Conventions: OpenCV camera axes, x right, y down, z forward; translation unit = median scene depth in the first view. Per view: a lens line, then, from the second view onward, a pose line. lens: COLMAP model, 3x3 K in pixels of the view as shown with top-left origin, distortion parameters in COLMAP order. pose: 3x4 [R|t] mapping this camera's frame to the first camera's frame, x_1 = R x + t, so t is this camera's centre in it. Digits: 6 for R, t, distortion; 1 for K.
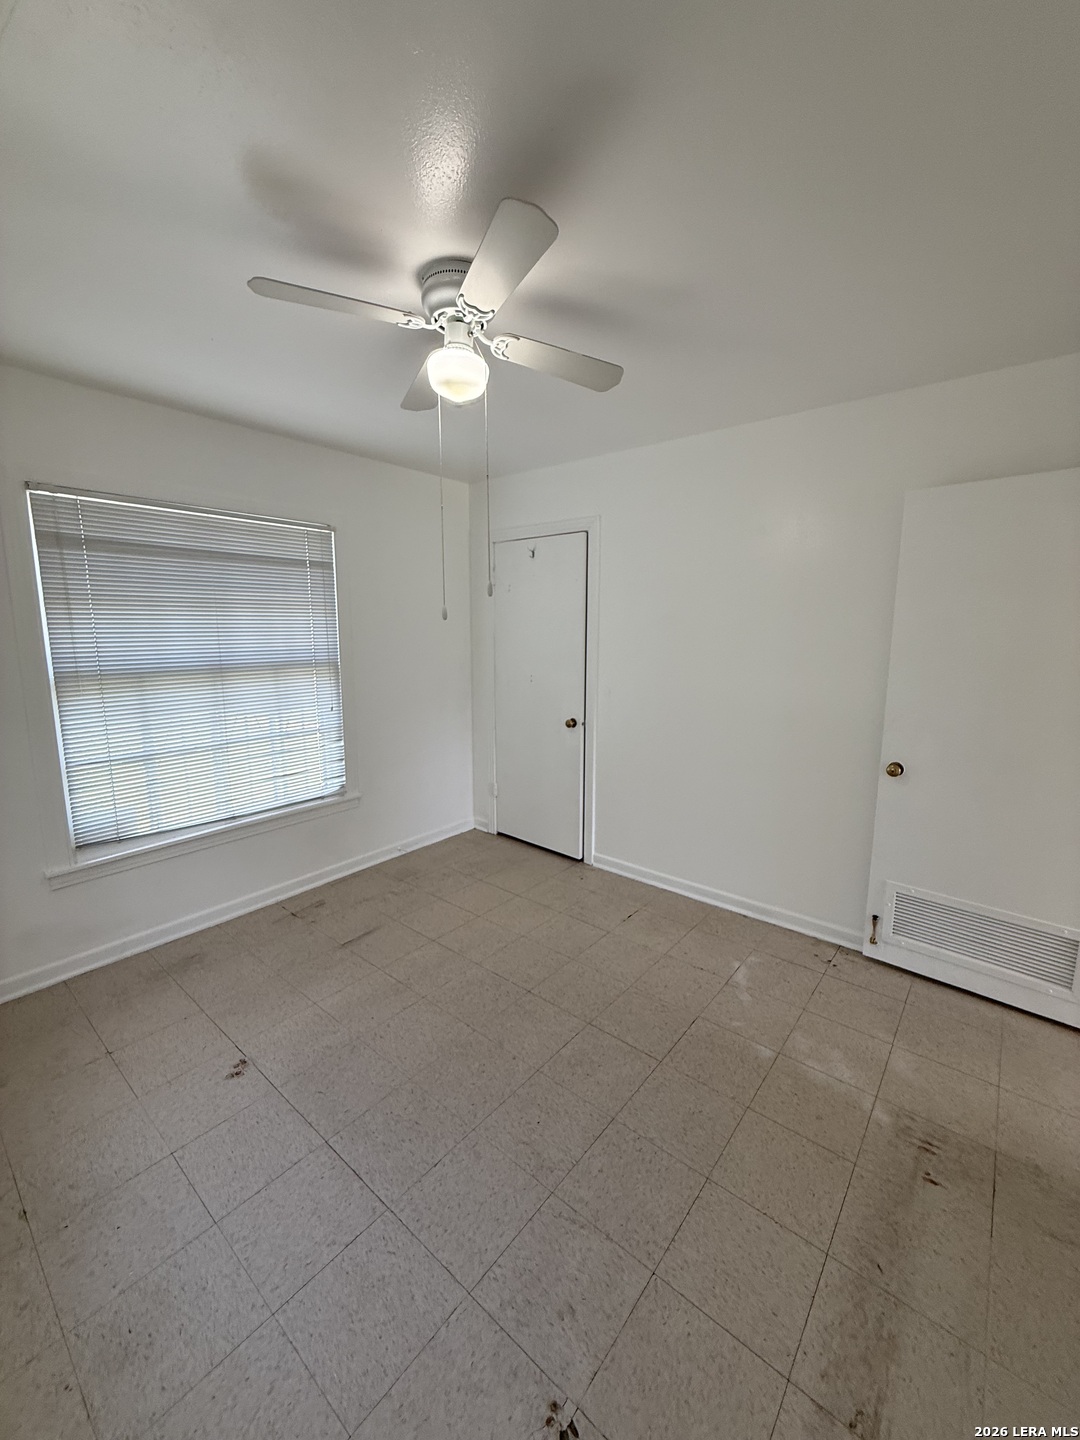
lens RADIAL K [[575.4, 0, 543.7], [0, 575.4, 715.7], [0, 0, 1]] dist [-0.000567, 0.000271]
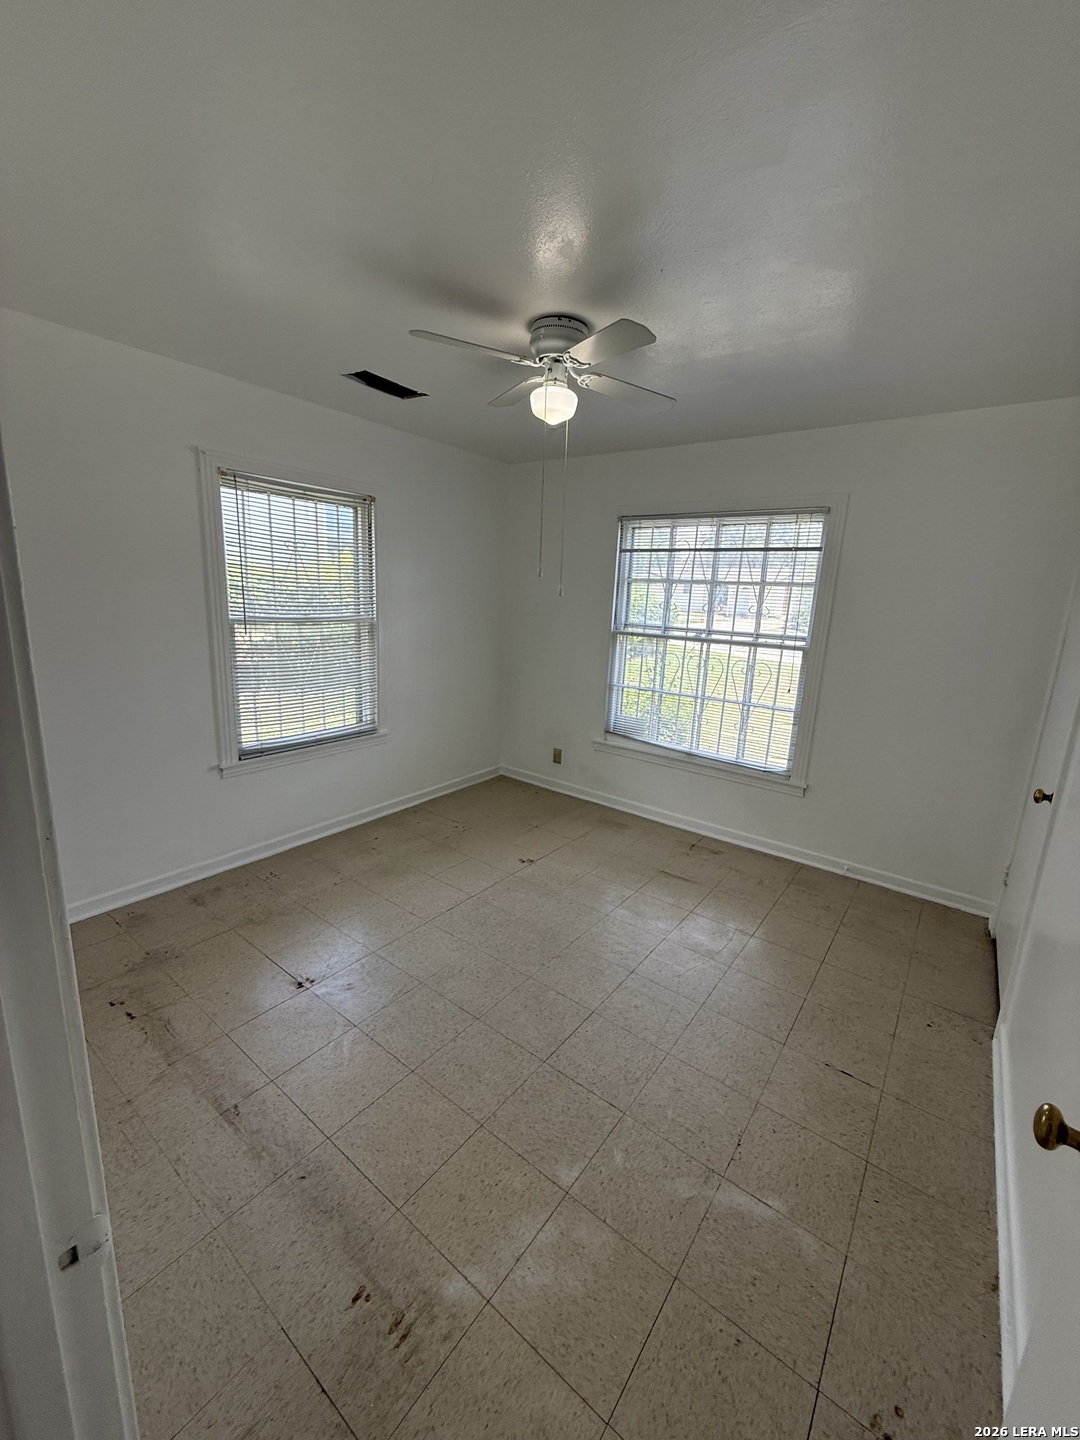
lens RADIAL K [[575.4, 0, 543.7], [0, 575.4, 715.7], [0, 0, 1]] dist [-0.000567, 0.000271]
pose [[0.040469, 0.212312, -0.976364, 0.951081], [-0.199114, 0.959279, 0.200344, -0.135935], [0.979140, 0.186300, 0.081095, 0.759165]]
